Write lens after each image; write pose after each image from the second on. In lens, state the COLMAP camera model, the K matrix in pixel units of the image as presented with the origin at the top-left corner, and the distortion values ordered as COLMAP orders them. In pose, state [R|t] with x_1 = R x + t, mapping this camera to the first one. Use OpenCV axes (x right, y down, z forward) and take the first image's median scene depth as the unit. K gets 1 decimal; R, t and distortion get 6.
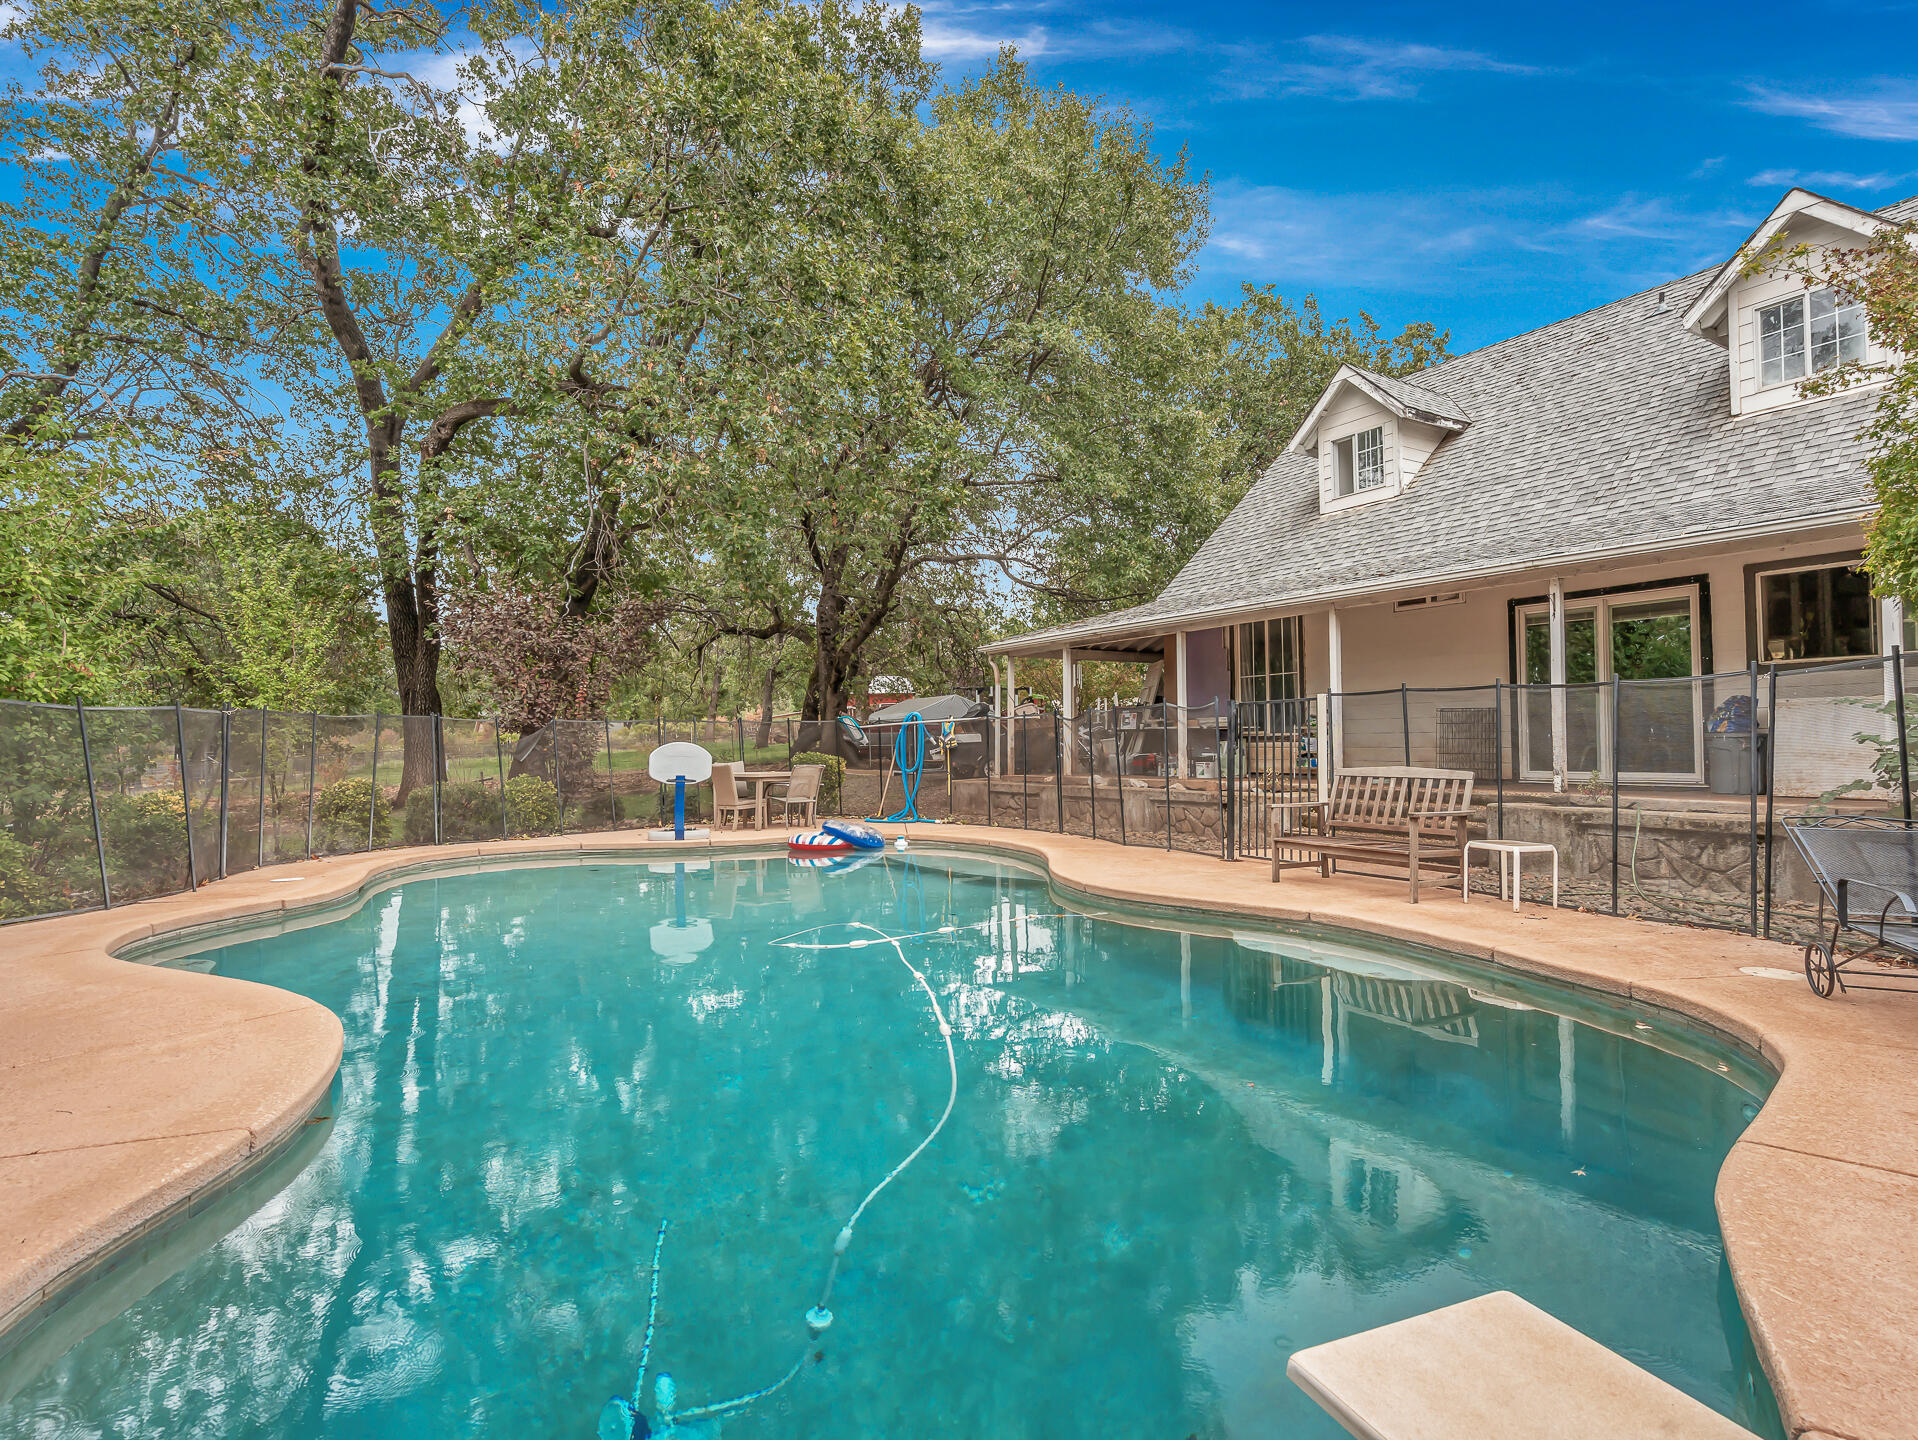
lens RADIAL K [[973.5, 0, 959.0], [0, 973.5, 720.0], [0, 0, 1]] dist [-0.001766, 0.002874]
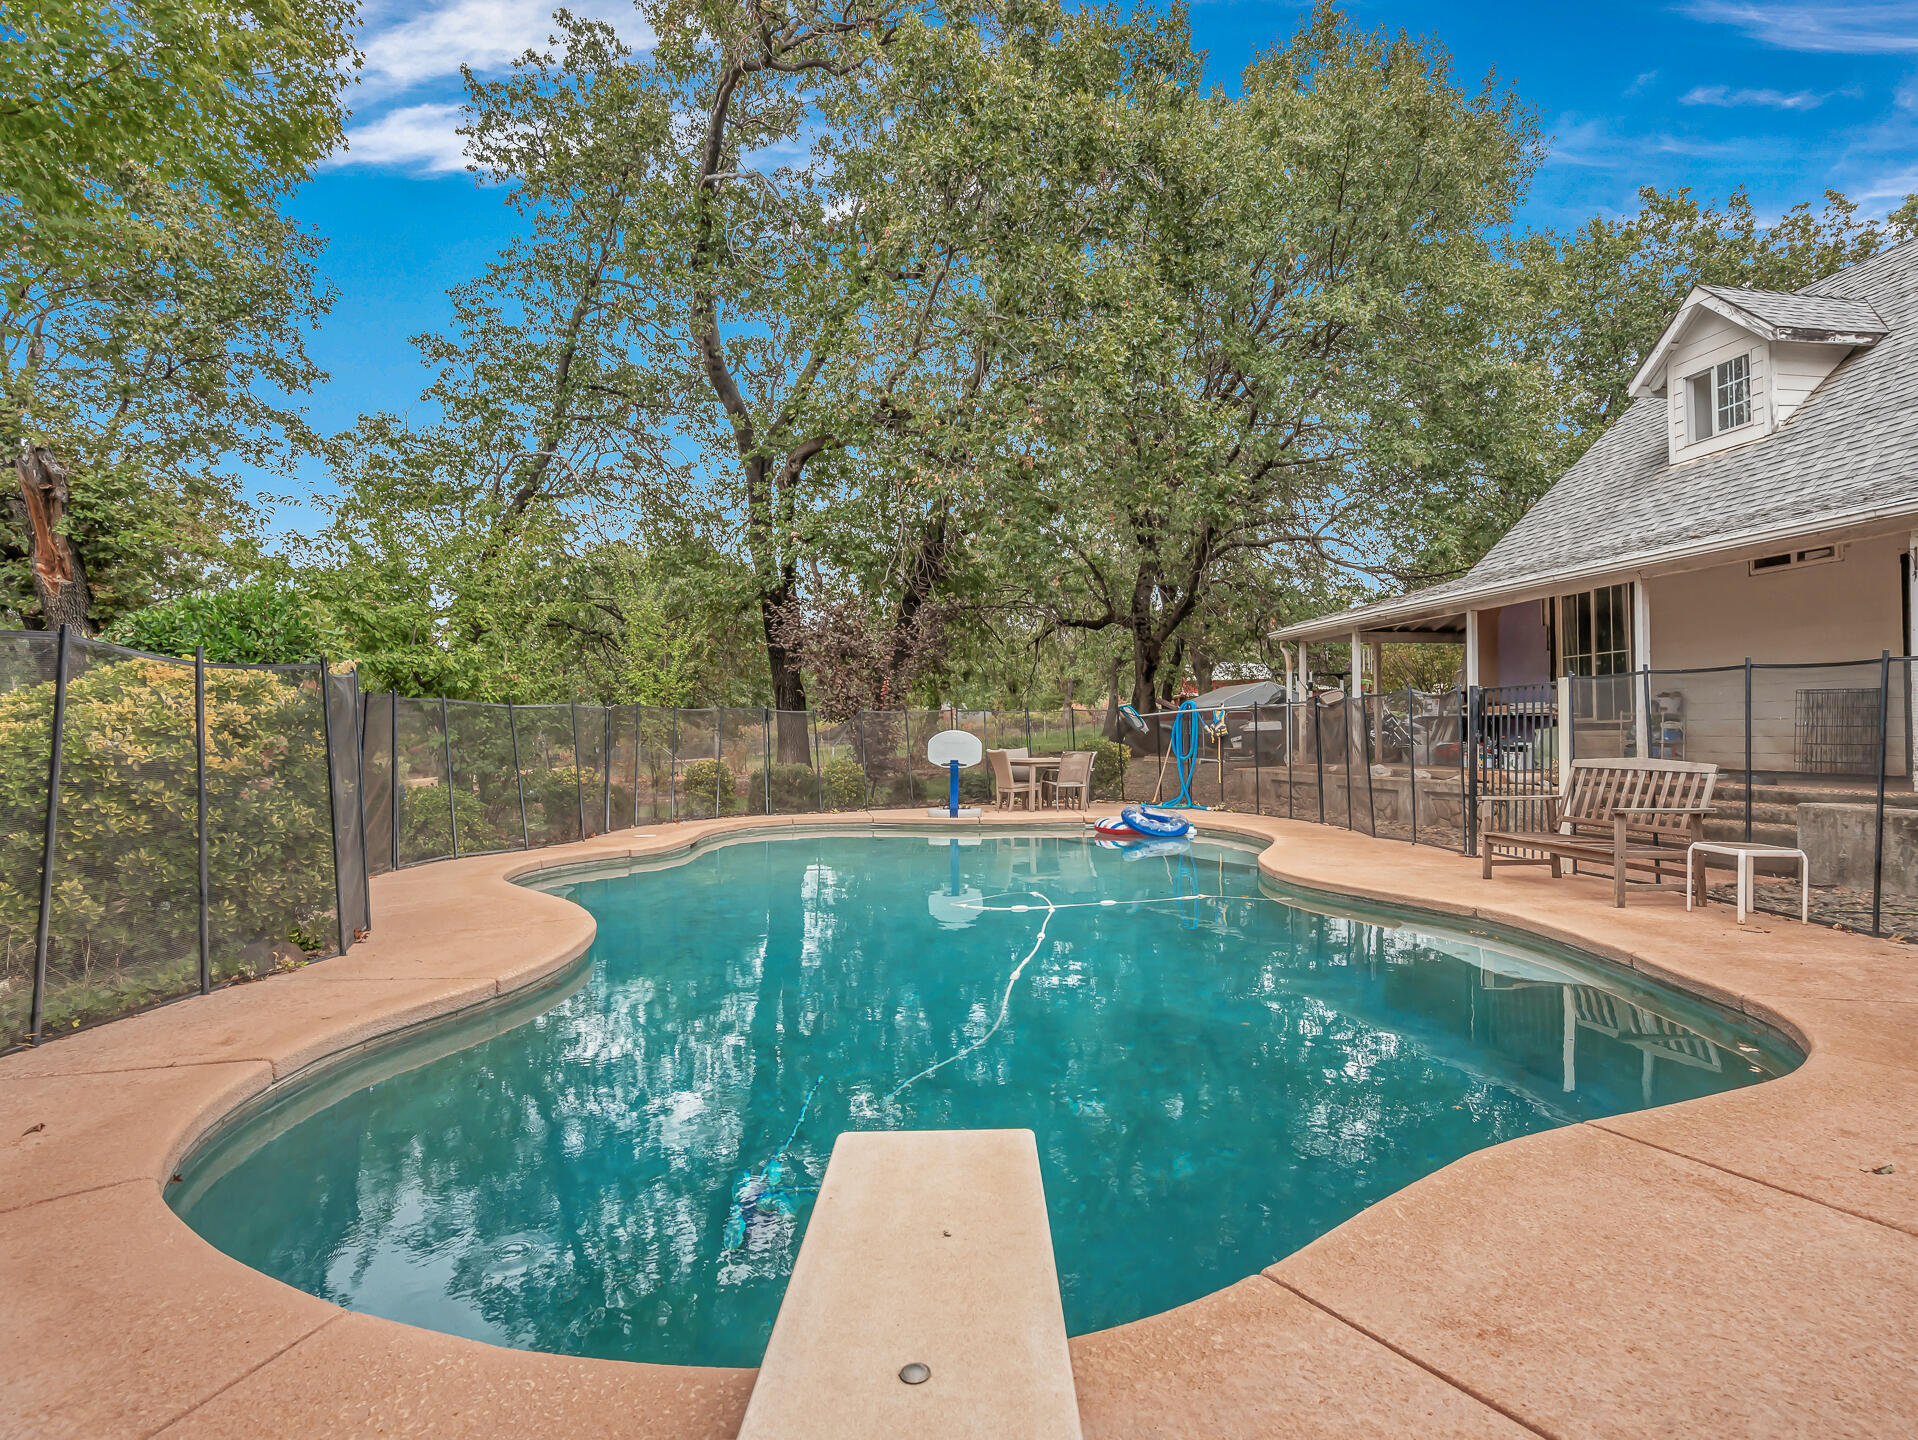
lens RADIAL K [[973.5, 0, 959.0], [0, 973.5, 720.0], [0, 0, 1]] dist [-0.001766, 0.002874]
pose [[0.930655, -0.003704, -0.365879, 0.107335], [0.008317, 0.999905, 0.011031, -0.001011], [0.365803, -0.013309, 0.930597, -0.033807]]
